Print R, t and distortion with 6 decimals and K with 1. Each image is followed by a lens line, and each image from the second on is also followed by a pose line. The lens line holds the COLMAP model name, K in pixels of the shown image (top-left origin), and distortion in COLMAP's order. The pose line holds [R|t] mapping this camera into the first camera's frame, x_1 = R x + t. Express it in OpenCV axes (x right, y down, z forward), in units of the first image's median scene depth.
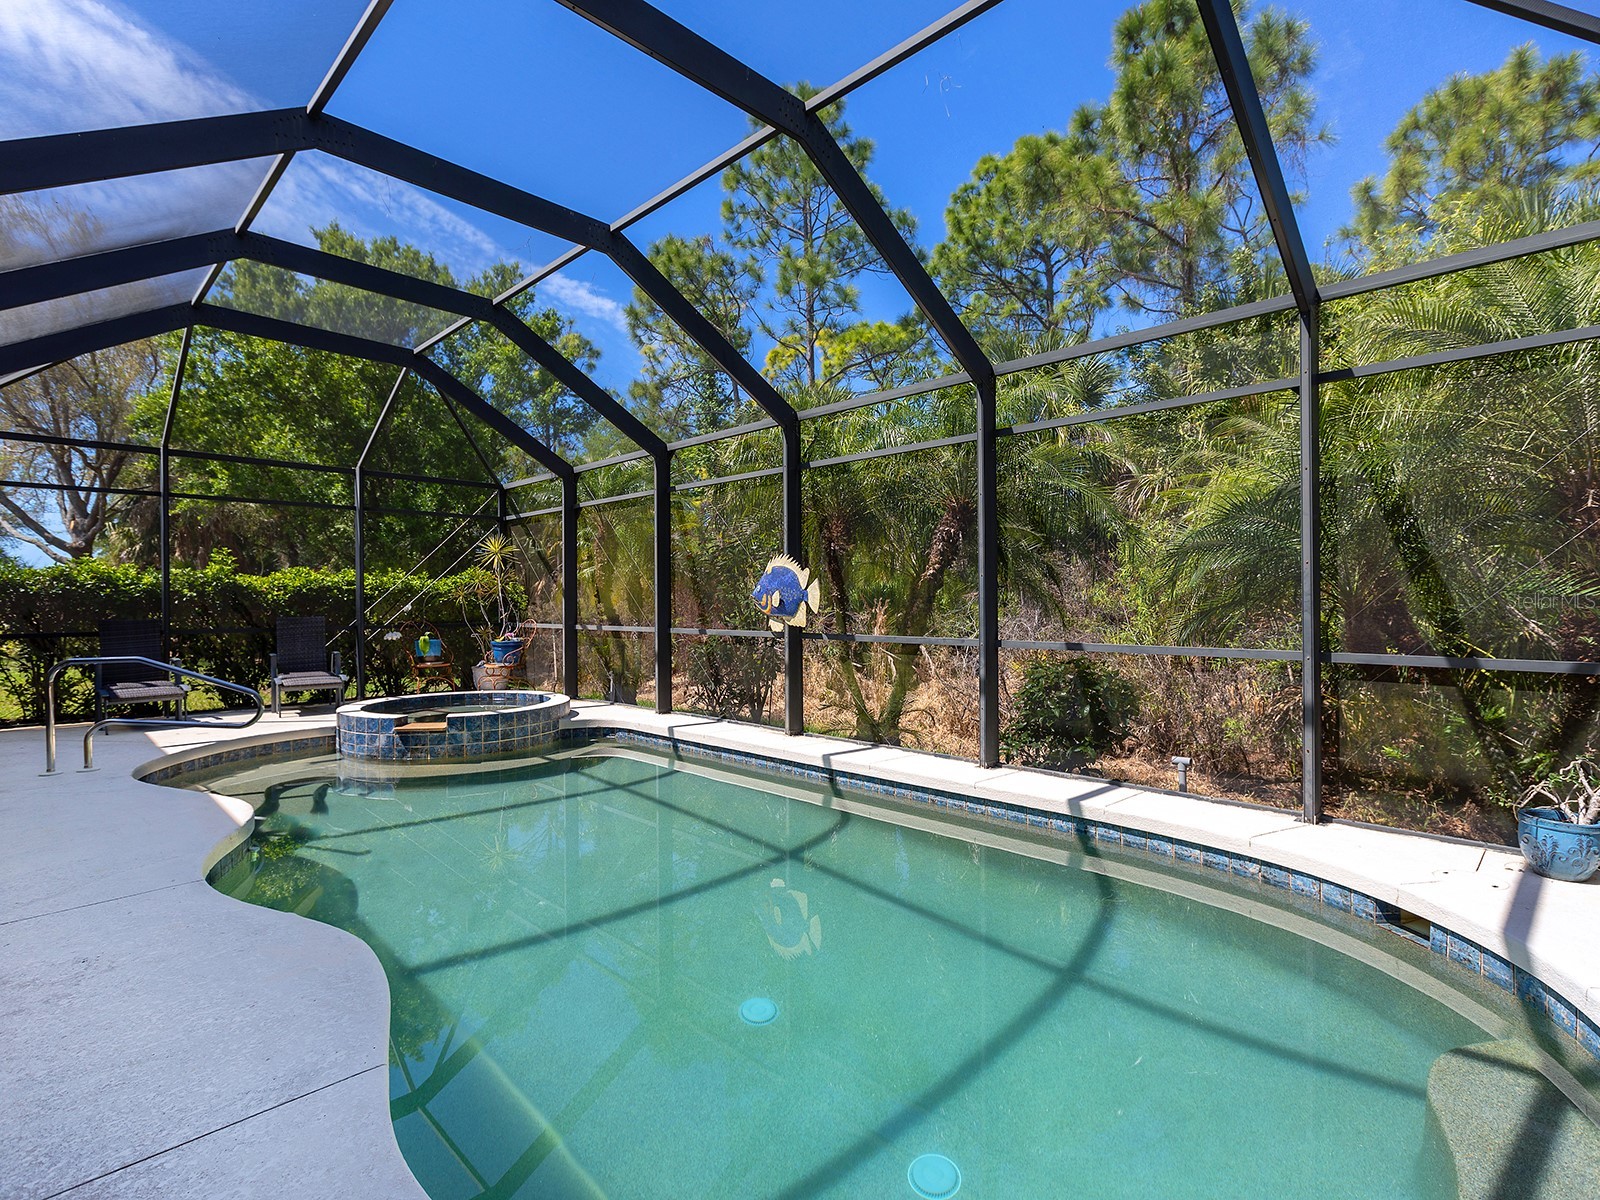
lens RADIAL K [[796.8, 0, 800.0], [0, 796.8, 600.0], [0, 0, 1]] dist [-0.003001, -0.002190]
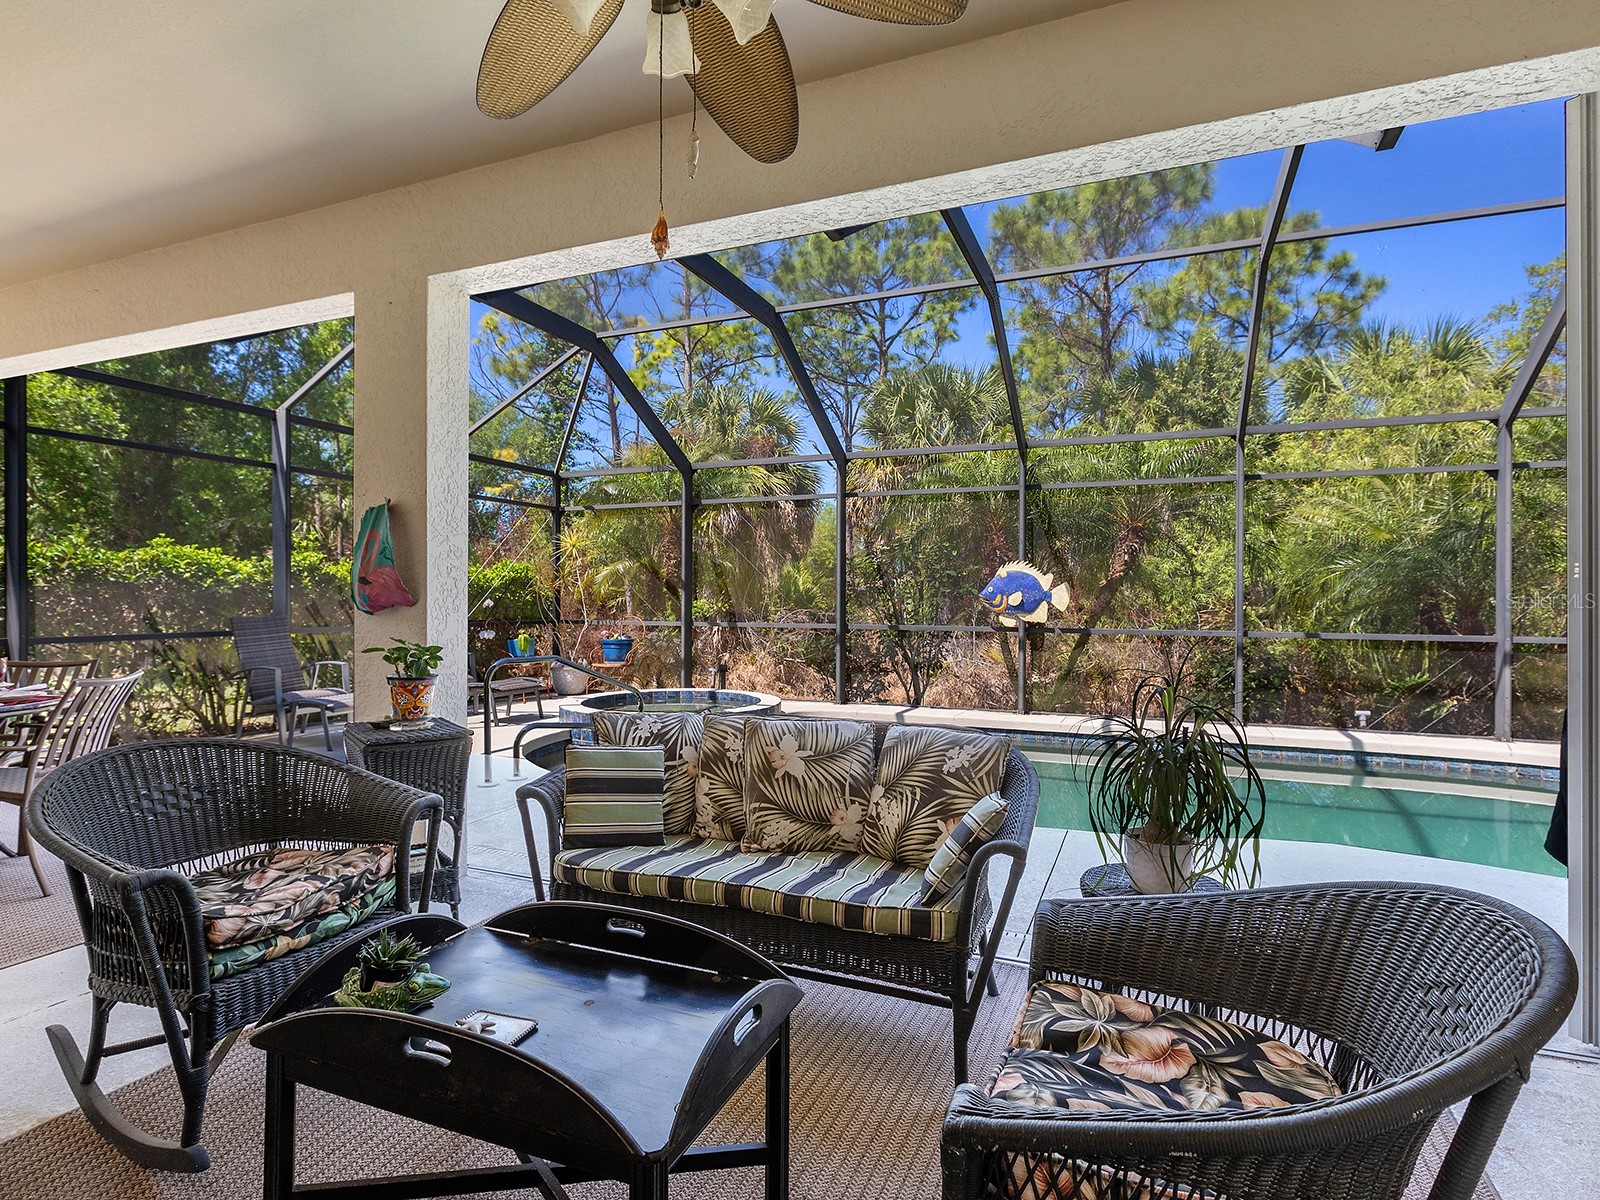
lens RADIAL K [[814.8, 0, 800.0], [0, 814.8, 600.0], [0, 0, 1]] dist [0.002759, -0.000801]
pose [[0.925554, 0.006449, 0.378561, -0.793072], [-0.008519, 0.999957, 0.003794, -0.001466], [-0.378520, -0.006737, 0.925569, 0.006926]]
